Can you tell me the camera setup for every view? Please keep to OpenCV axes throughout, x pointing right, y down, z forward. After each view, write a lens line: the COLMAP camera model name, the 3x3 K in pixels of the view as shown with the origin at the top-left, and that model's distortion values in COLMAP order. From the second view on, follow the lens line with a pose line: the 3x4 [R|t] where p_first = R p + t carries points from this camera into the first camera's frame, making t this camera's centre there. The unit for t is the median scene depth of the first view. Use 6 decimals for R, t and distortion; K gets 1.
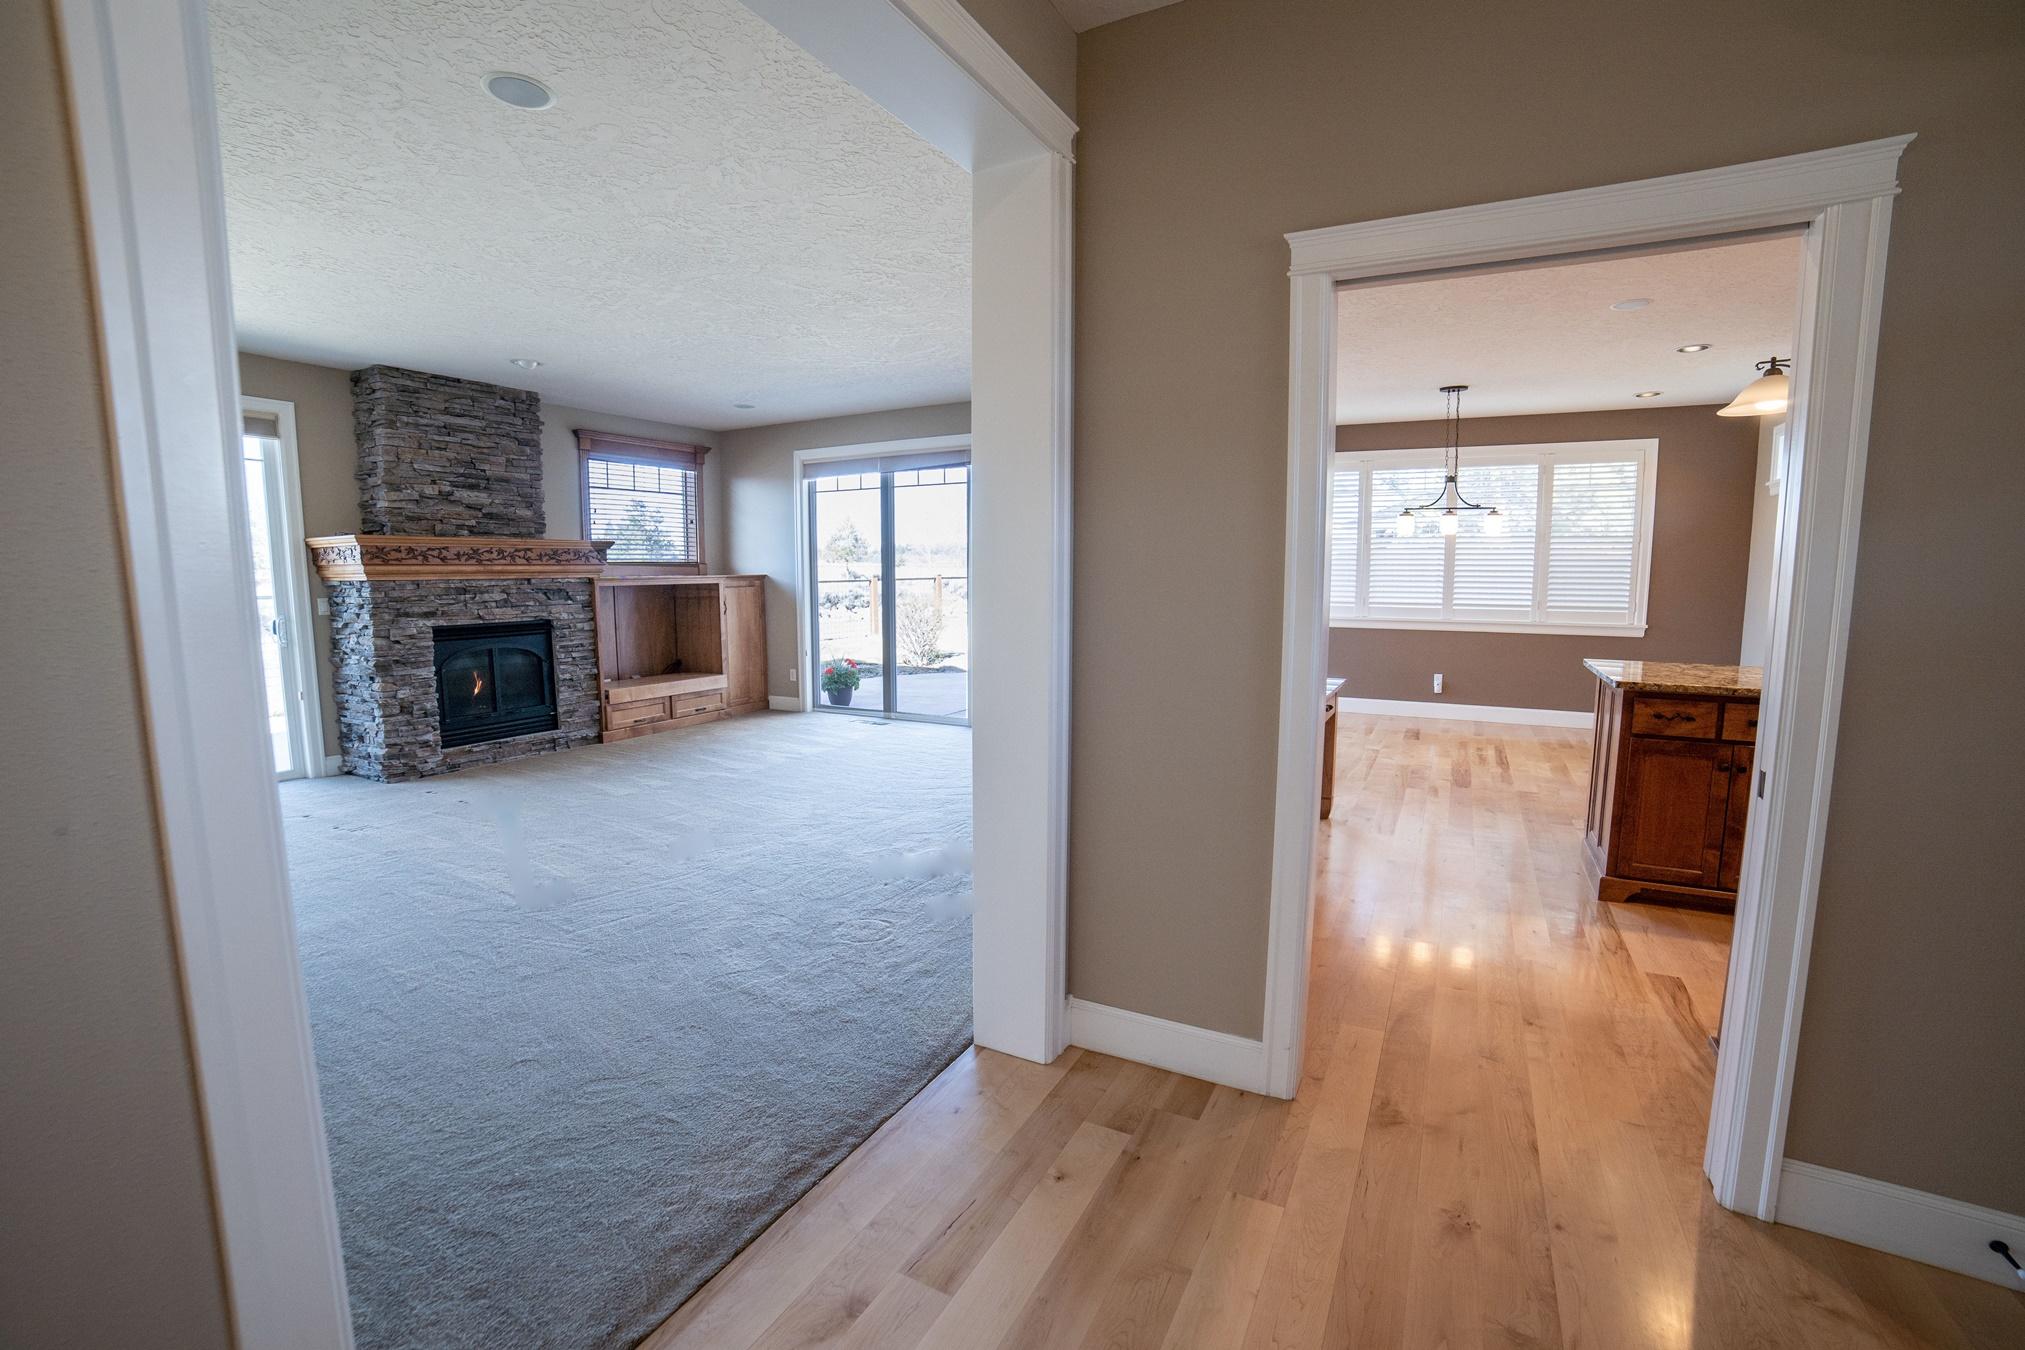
lens RADIAL K [[845.8, 0, 1006.7], [0, 845.8, 671.7], [0, 0, 1]] dist [-0.111289, 0.044761]
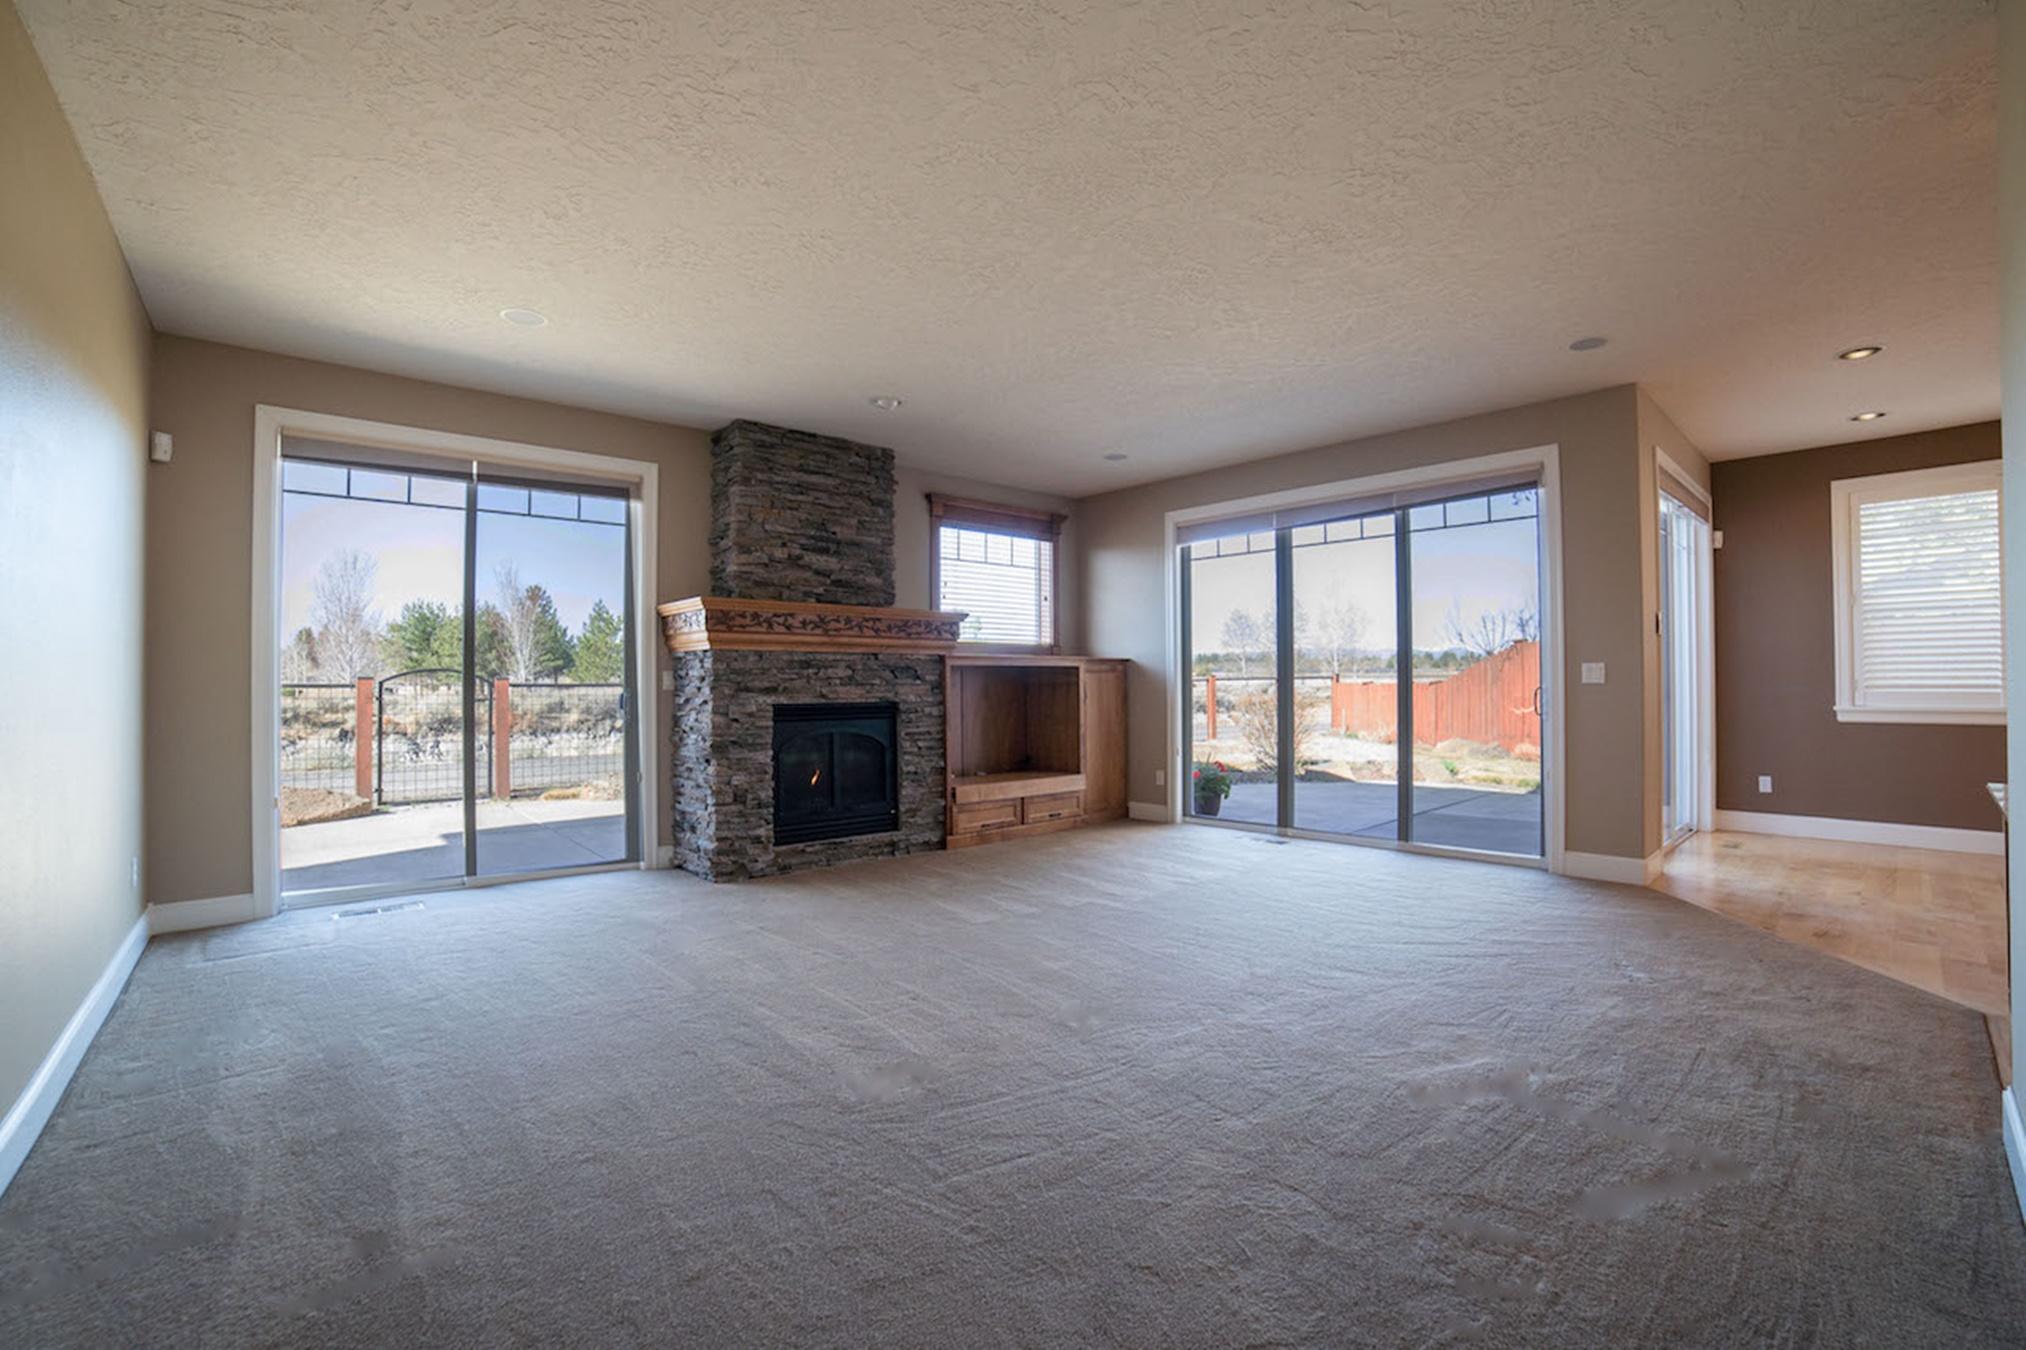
lens RADIAL K [[849.0, 0, 1013.0], [0, 849.0, 675.0], [0, 0, 1]] dist [-0.113420, 0.043589]
pose [[0.941234, -0.008359, -0.337652, -0.141129], [-0.034717, 0.992004, -0.121336, 0.012452], [0.335966, 0.125928, 0.933418, 0.207619]]
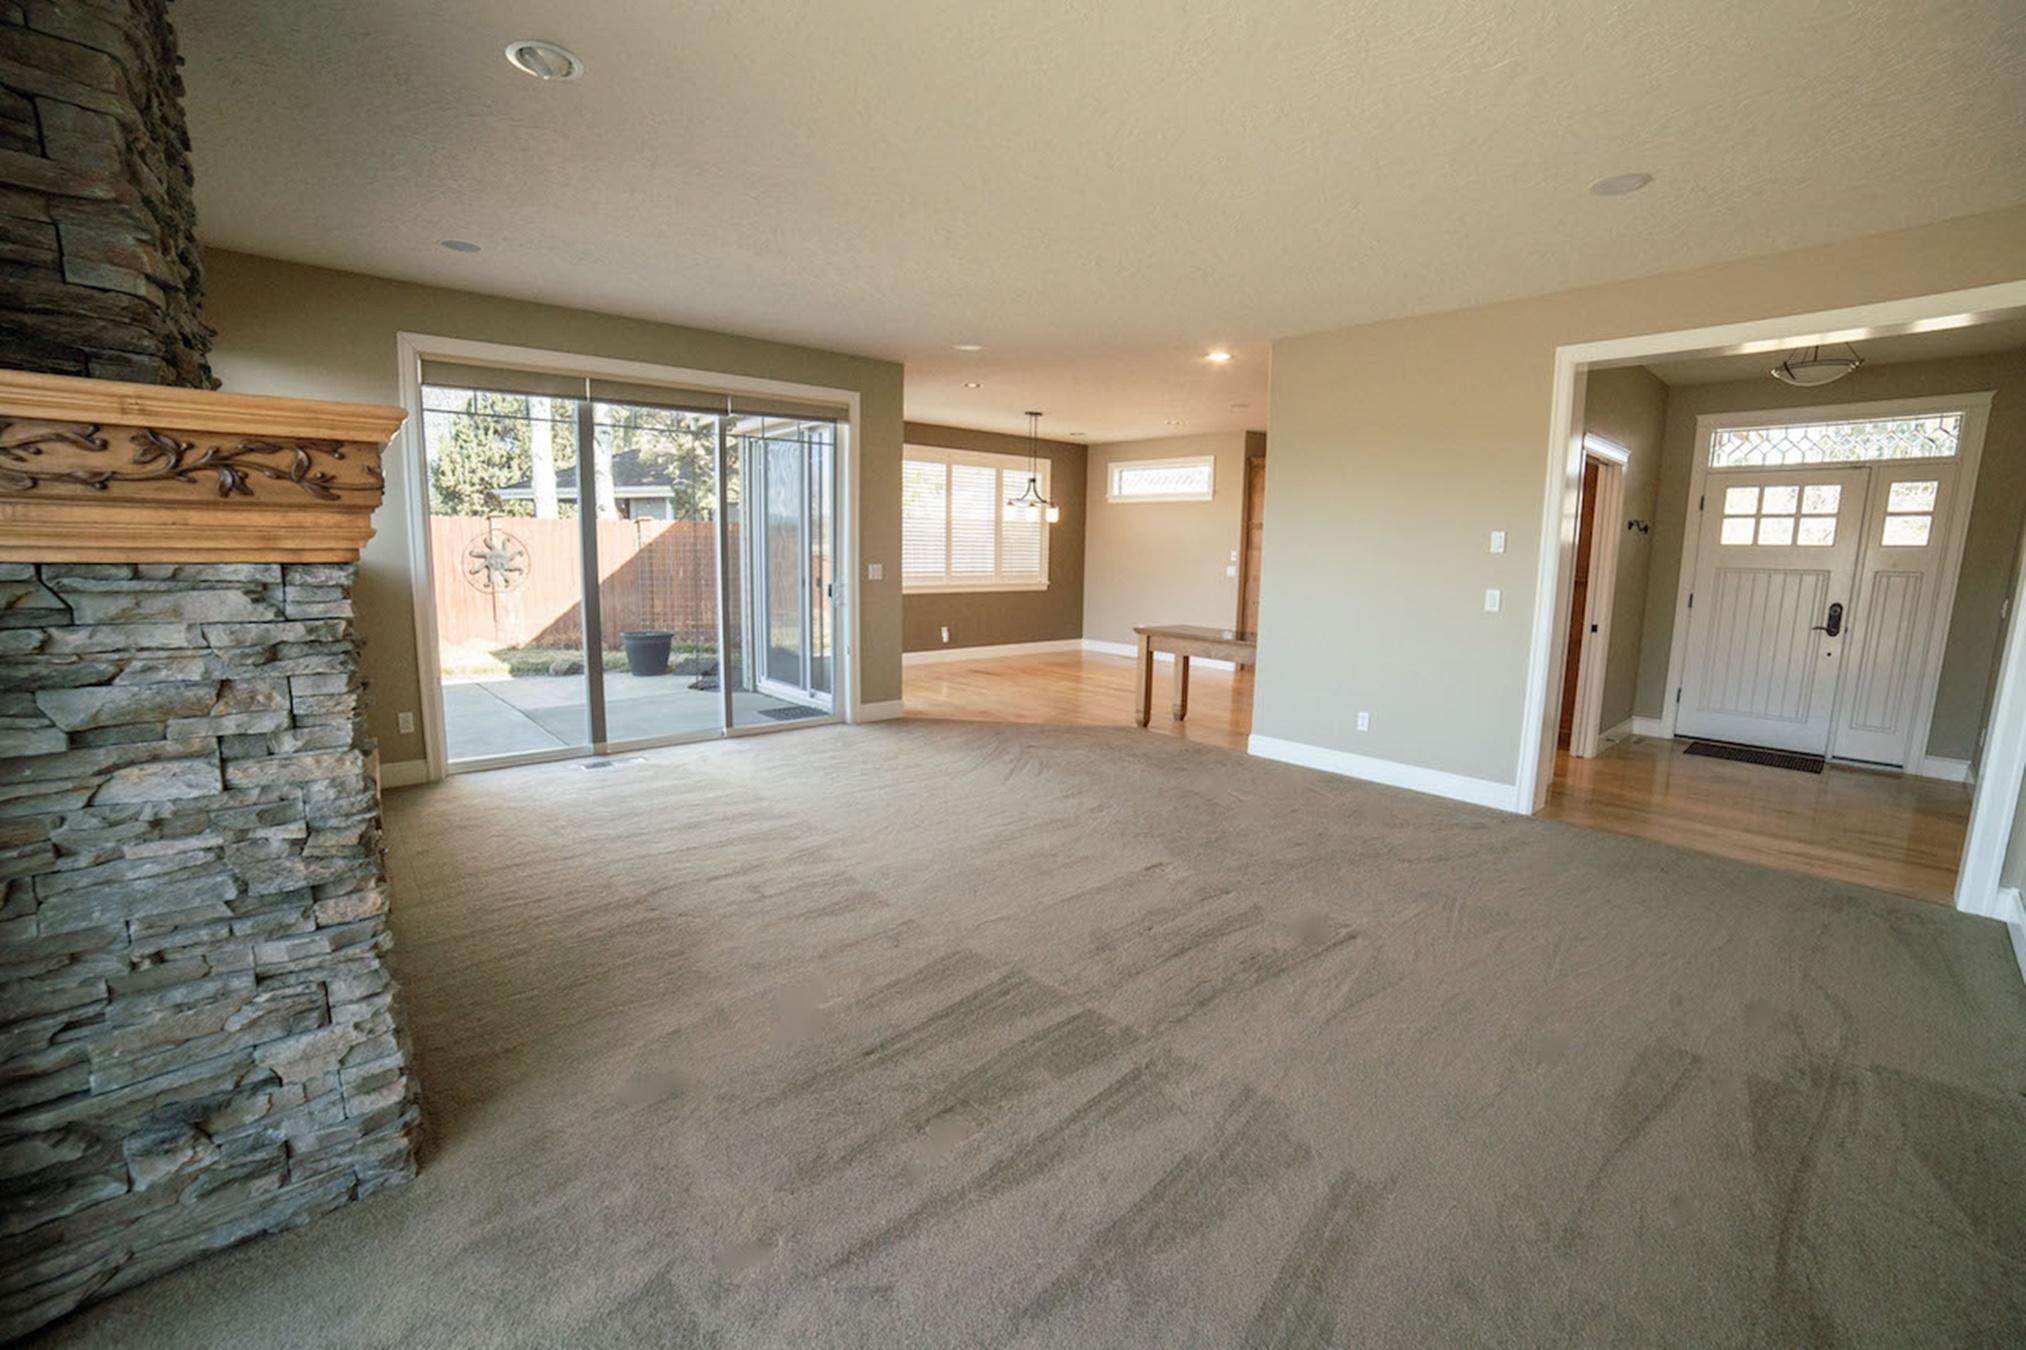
lens RADIAL K [[865.9, 0, 1009.3], [0, 865.9, 672.1], [0, 0, 1]] dist [-0.111075, 0.040966]
pose [[0.364910, -0.121917, 0.923026, -0.813464], [0.085620, 0.991583, 0.097123, -0.063982], [-0.927097, 0.043589, 0.372277, 0.520135]]
